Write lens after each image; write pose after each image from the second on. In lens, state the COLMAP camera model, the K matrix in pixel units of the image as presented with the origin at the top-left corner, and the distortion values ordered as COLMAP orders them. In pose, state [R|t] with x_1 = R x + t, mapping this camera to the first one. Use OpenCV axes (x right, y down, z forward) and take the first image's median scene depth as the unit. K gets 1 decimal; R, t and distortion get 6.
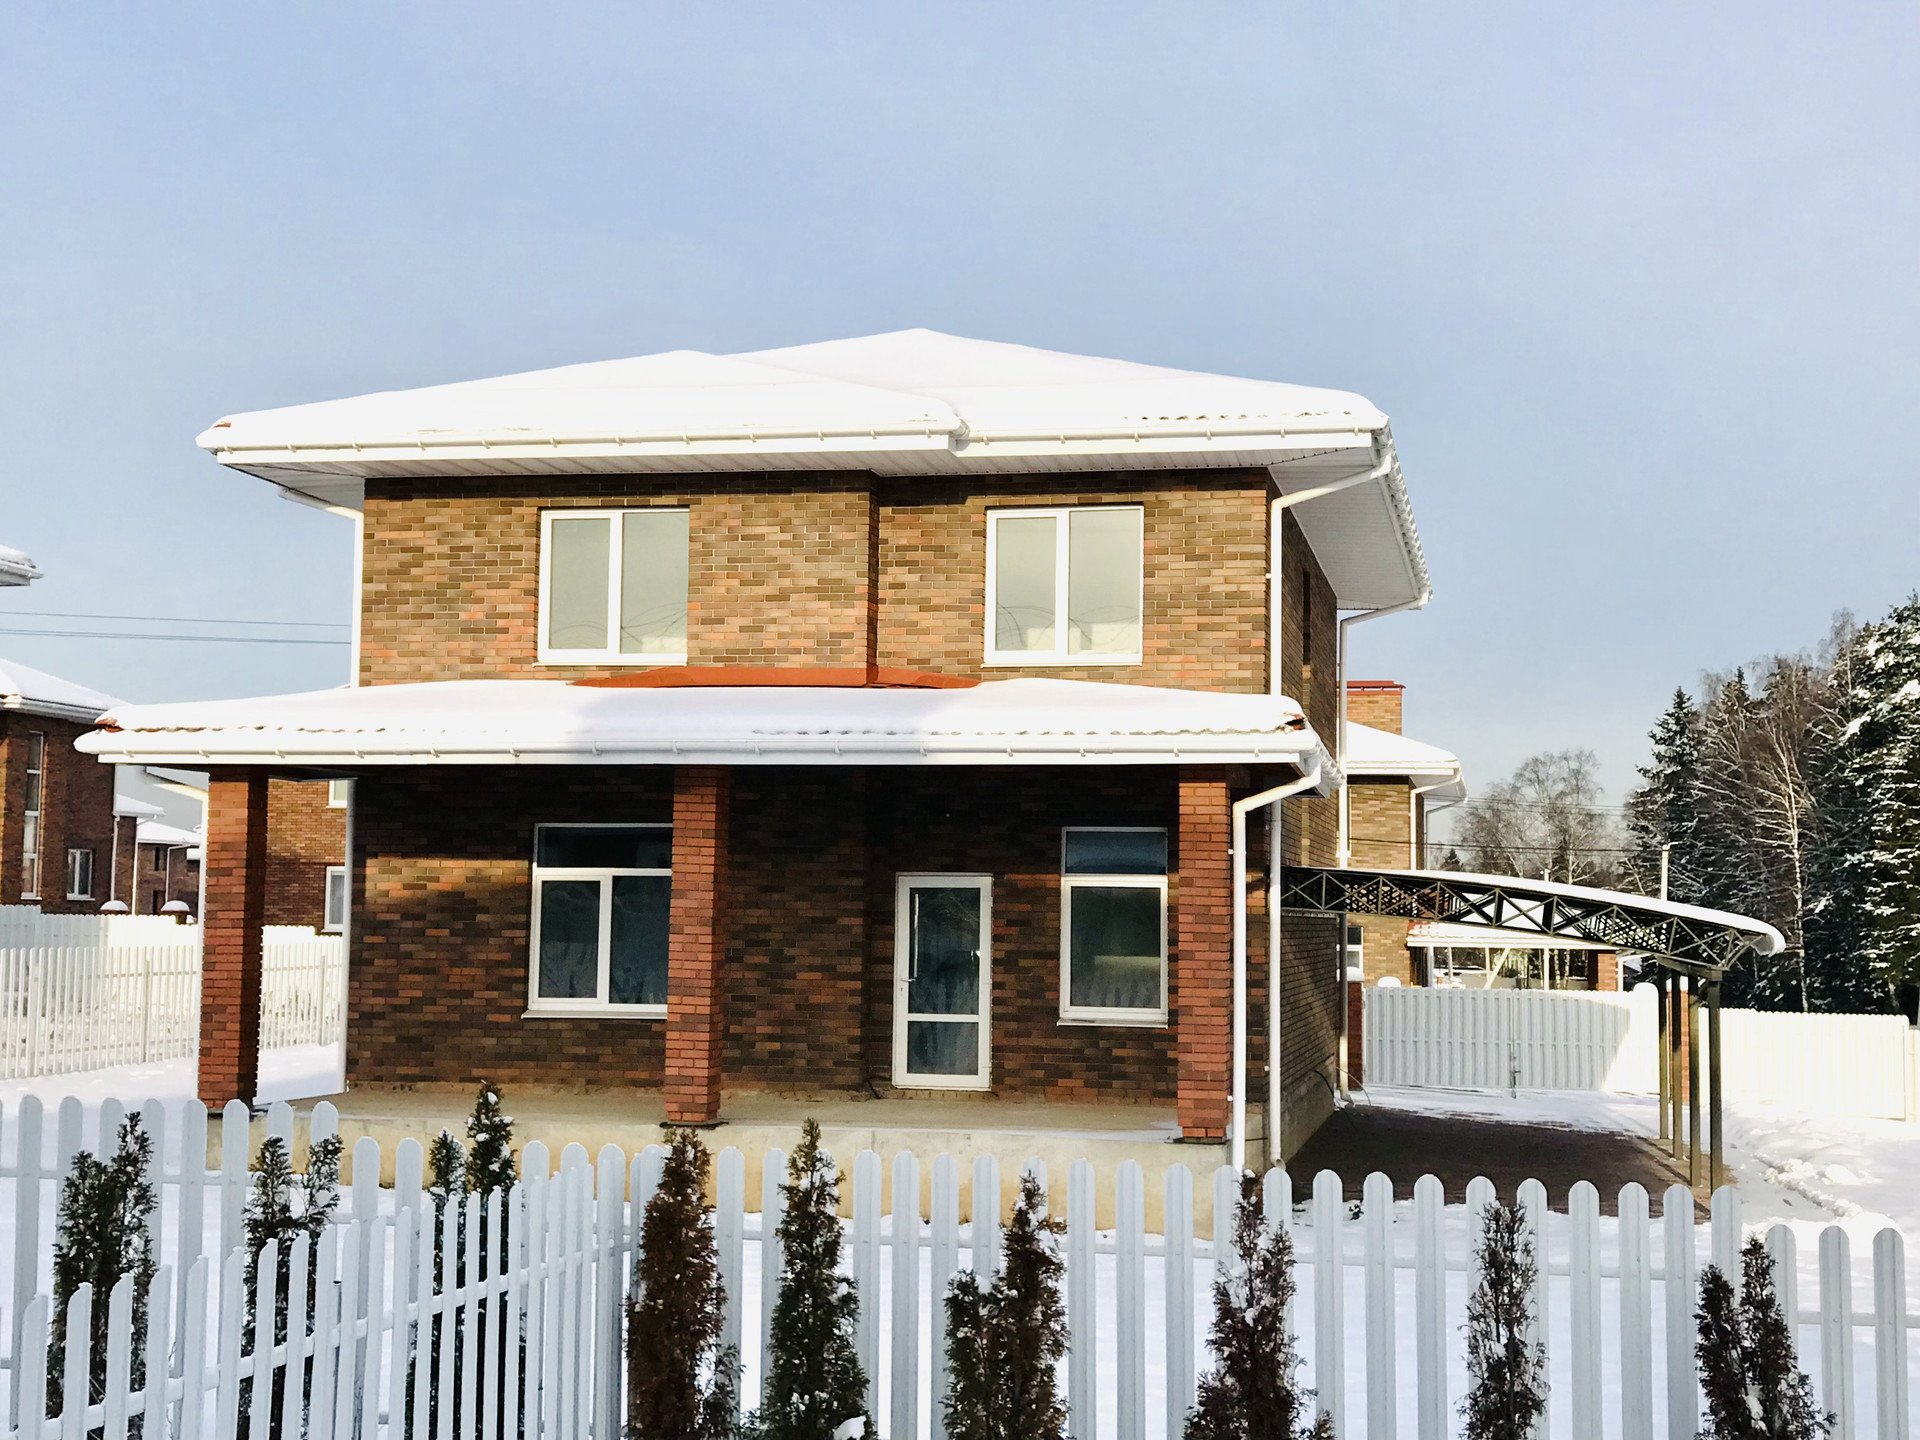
lens RADIAL K [[2751.4, 0, 964.2], [0, 2751.4, 647.9], [0, 0, 1]] dist [0.304344, -2.077792]
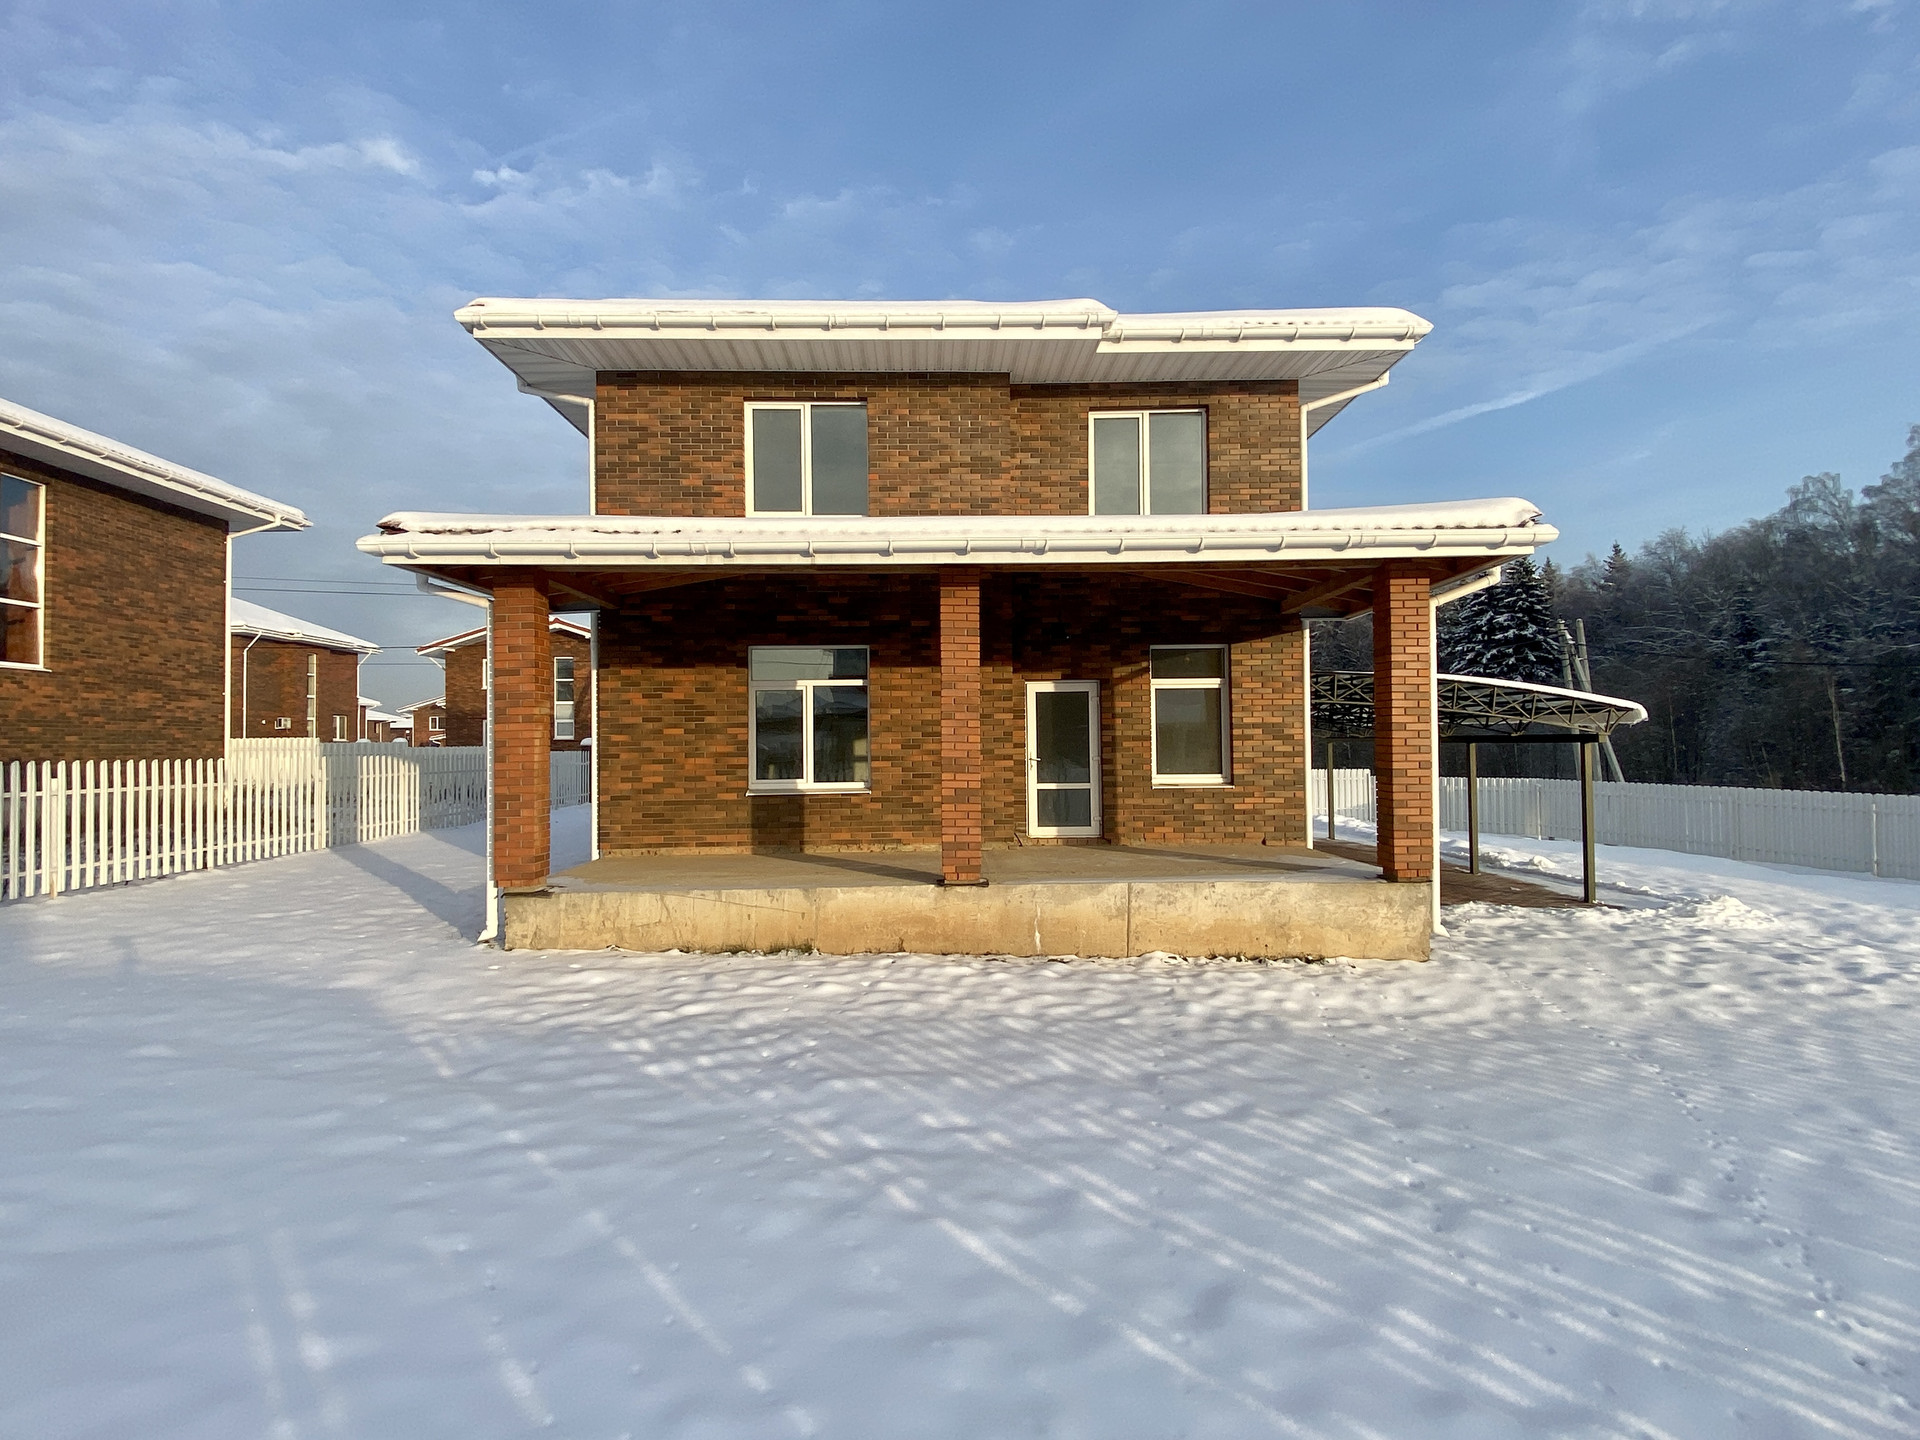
lens RADIAL K [[1033.6, 0, 960.0], [0, 1033.6, 720.0], [0, 0, 1]] dist [0.072983, -0.062216]
pose [[0.973750, -0.018311, 0.226883, -0.171785], [0.002128, 0.997448, 0.071369, 0.064260], [-0.227611, -0.069013, 0.971303, 0.513922]]
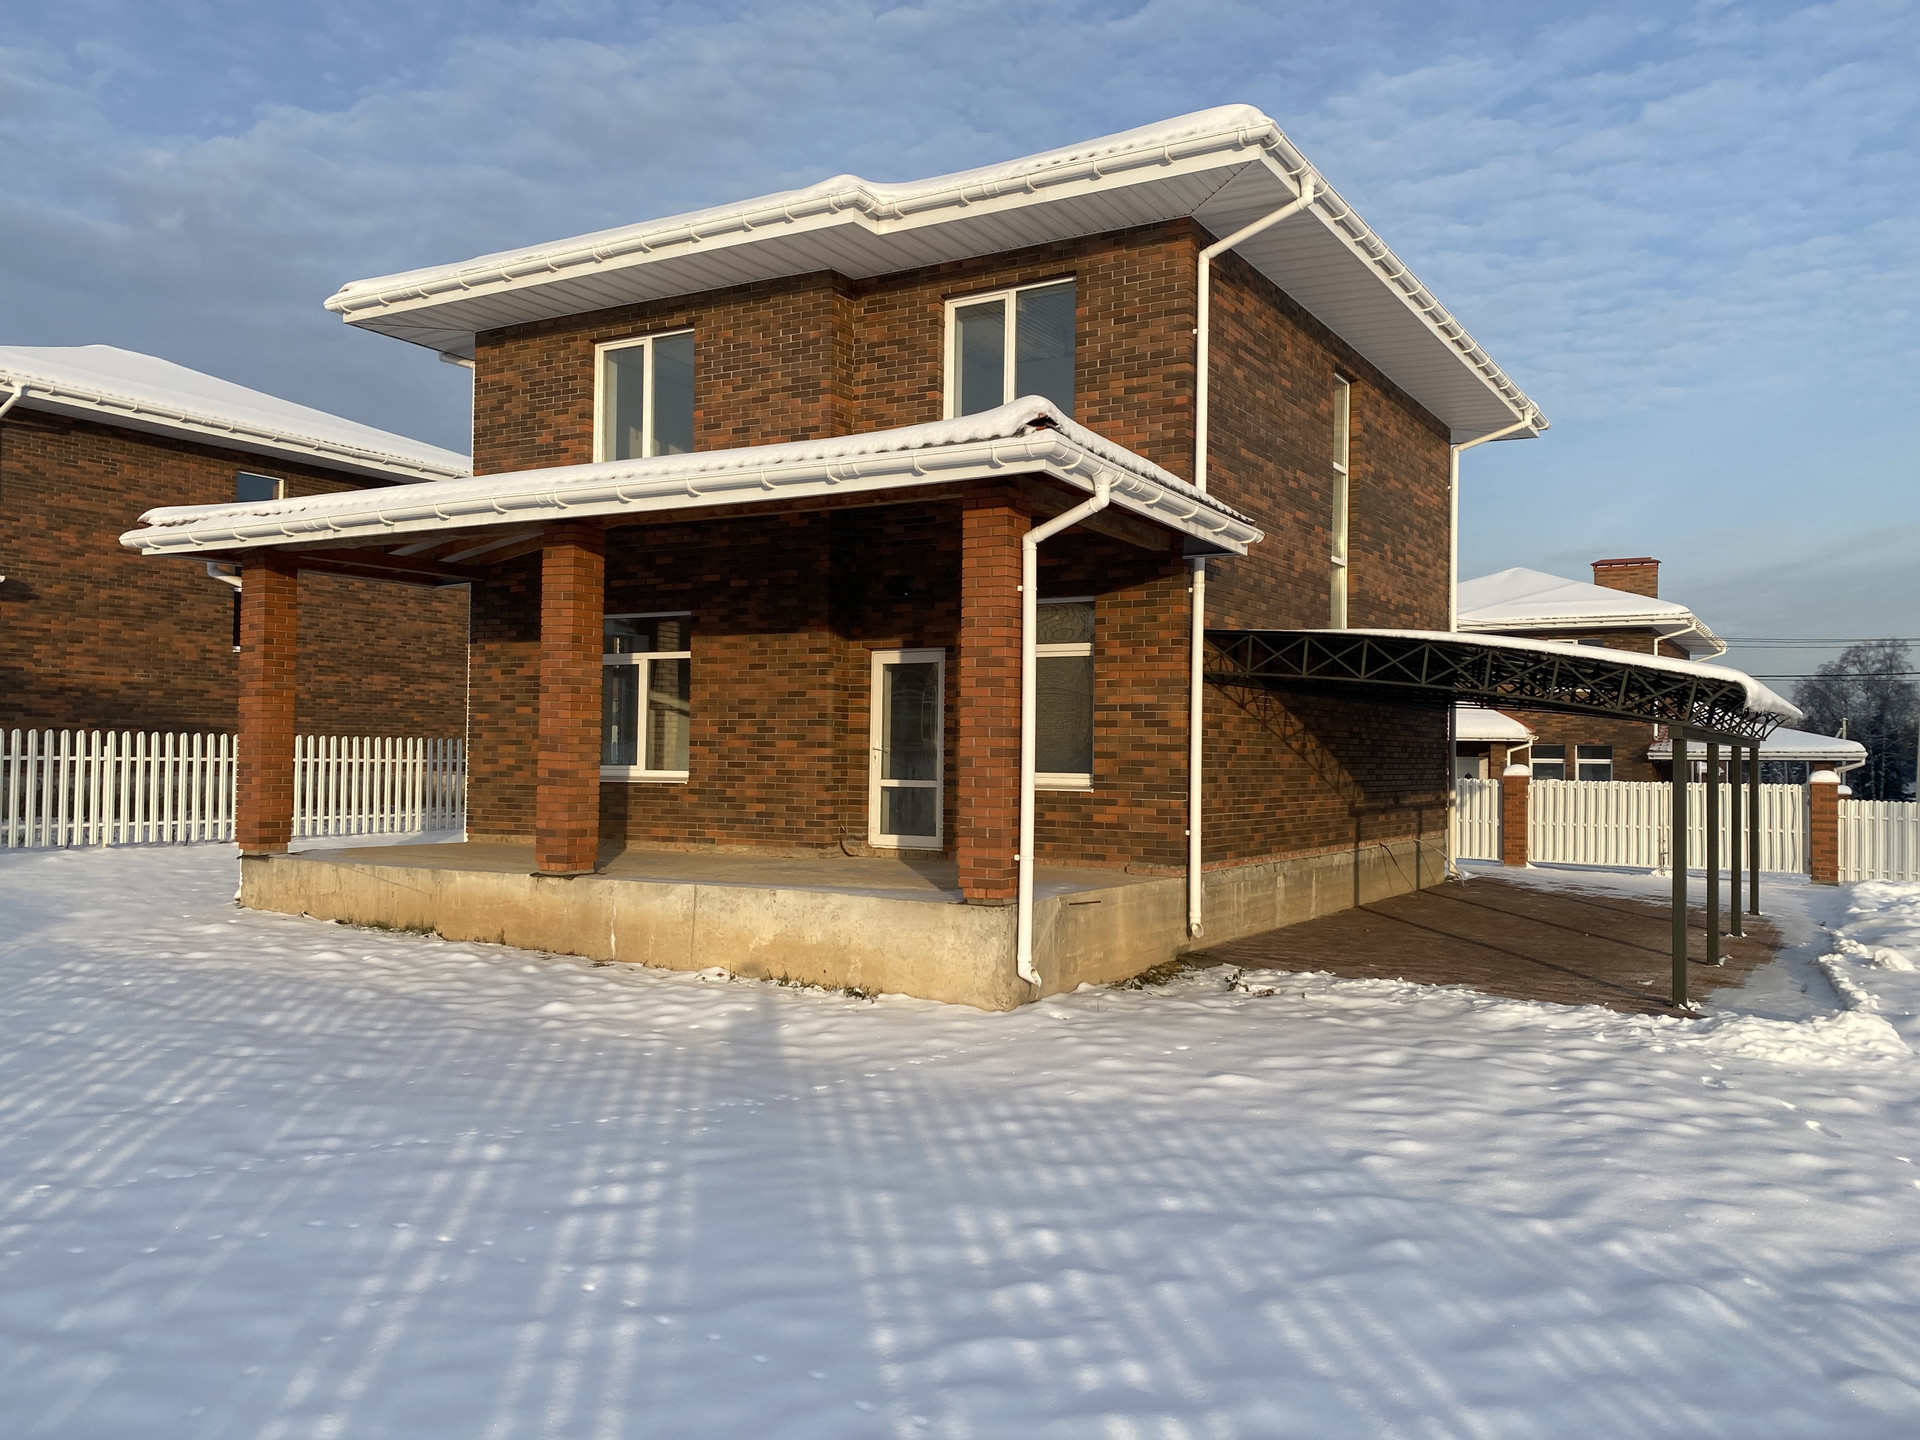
lens RADIAL K [[1572.2, 0, 960.0], [0, 1572.2, 720.0], [0, 0, 1]] dist [0.038373, -0.013643]
pose [[0.945436, -0.009611, -0.325667, 0.207207], [0.031614, 0.997554, 0.062339, 0.071592], [0.324271, -0.069233, 0.943427, 0.432149]]
